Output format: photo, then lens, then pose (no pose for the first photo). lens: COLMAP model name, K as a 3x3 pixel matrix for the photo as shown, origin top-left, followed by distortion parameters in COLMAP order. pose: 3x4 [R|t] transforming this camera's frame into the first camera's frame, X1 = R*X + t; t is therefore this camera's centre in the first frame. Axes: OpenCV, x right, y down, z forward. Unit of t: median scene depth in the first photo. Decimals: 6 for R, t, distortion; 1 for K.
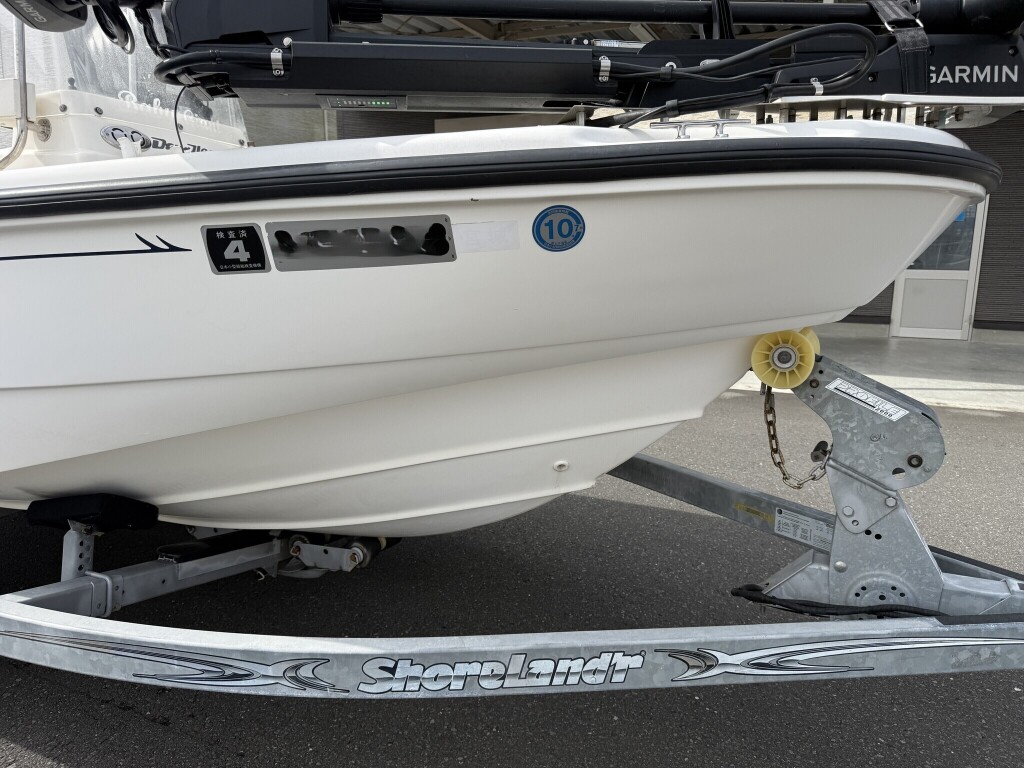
lens RADIAL K [[734.7, 0, 515.4], [0, 734.7, 390.3], [0, 0, 1]] dist [0.030937, -0.067949]
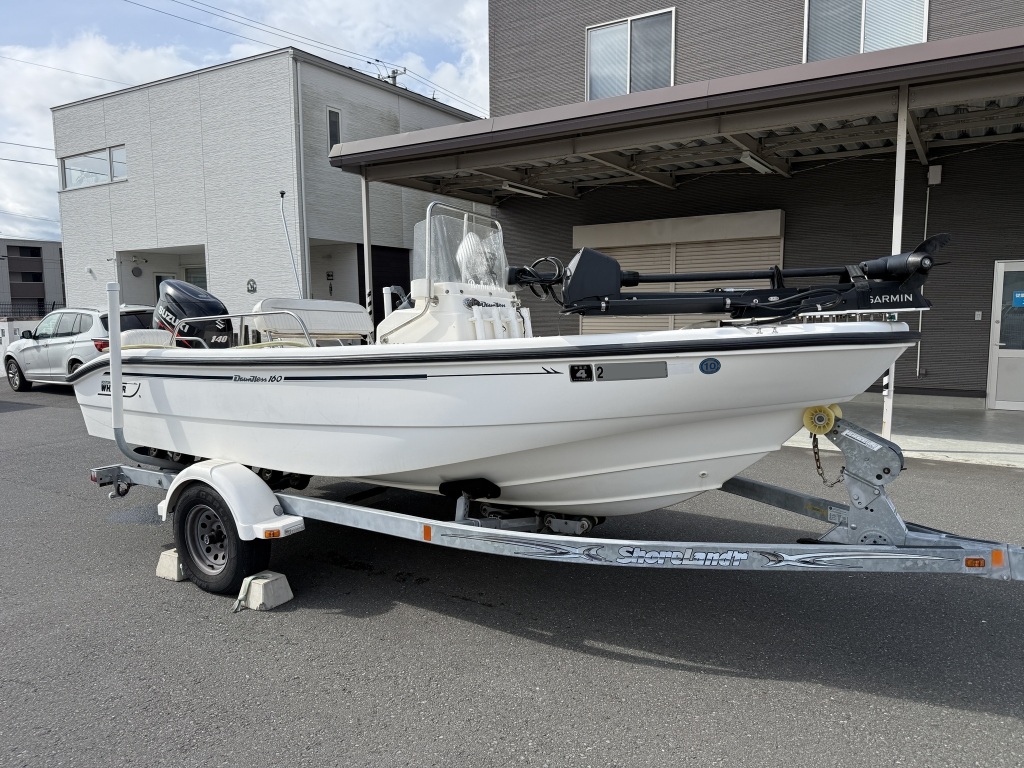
lens RADIAL K [[732.1, 0, 496.9], [0, 732.1, 383.6], [0, 0, 1]] dist [0.108790, -0.243981]
pose [[0.985681, 0.006668, -0.168489, -0.193965], [-0.023444, 0.994932, -0.097778, 0.090046], [0.166983, 0.100328, 0.980842, -1.334578]]
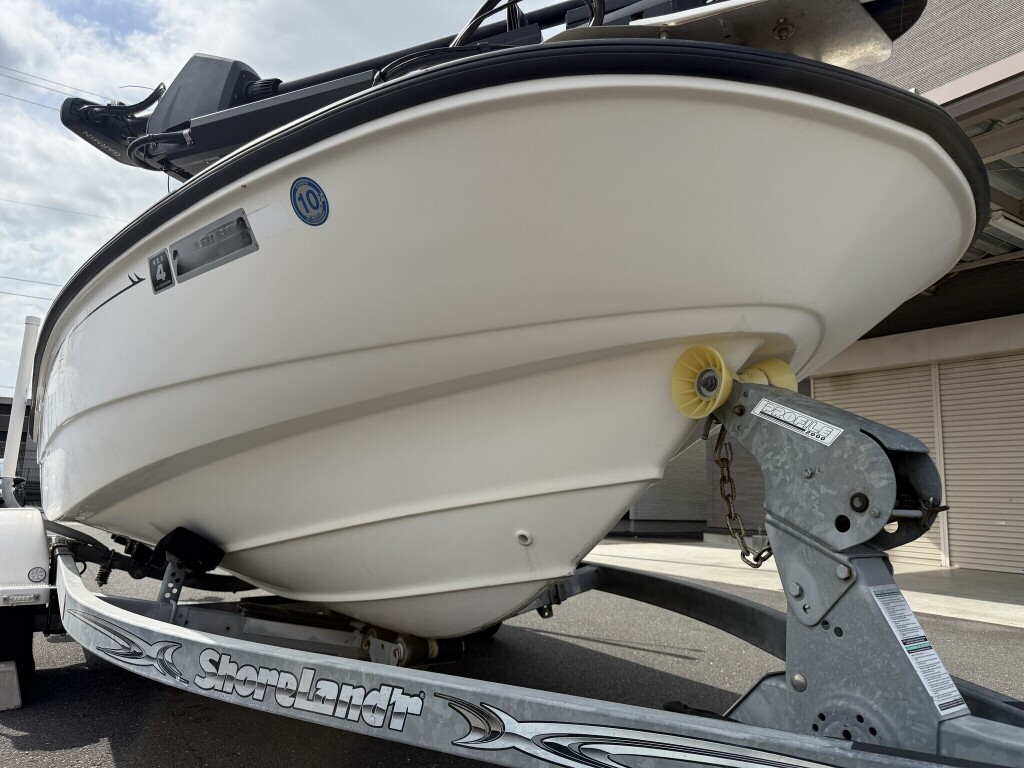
lens RADIAL K [[734.7, 0, 515.4], [0, 734.7, 390.3], [0, 0, 1]] dist [0.030937, -0.067949]
pose [[0.836904, -0.055736, -0.544505, 0.719646], [-0.139271, 0.940376, -0.310318, 0.278122], [0.529335, 0.335540, 0.779242, 0.307176]]
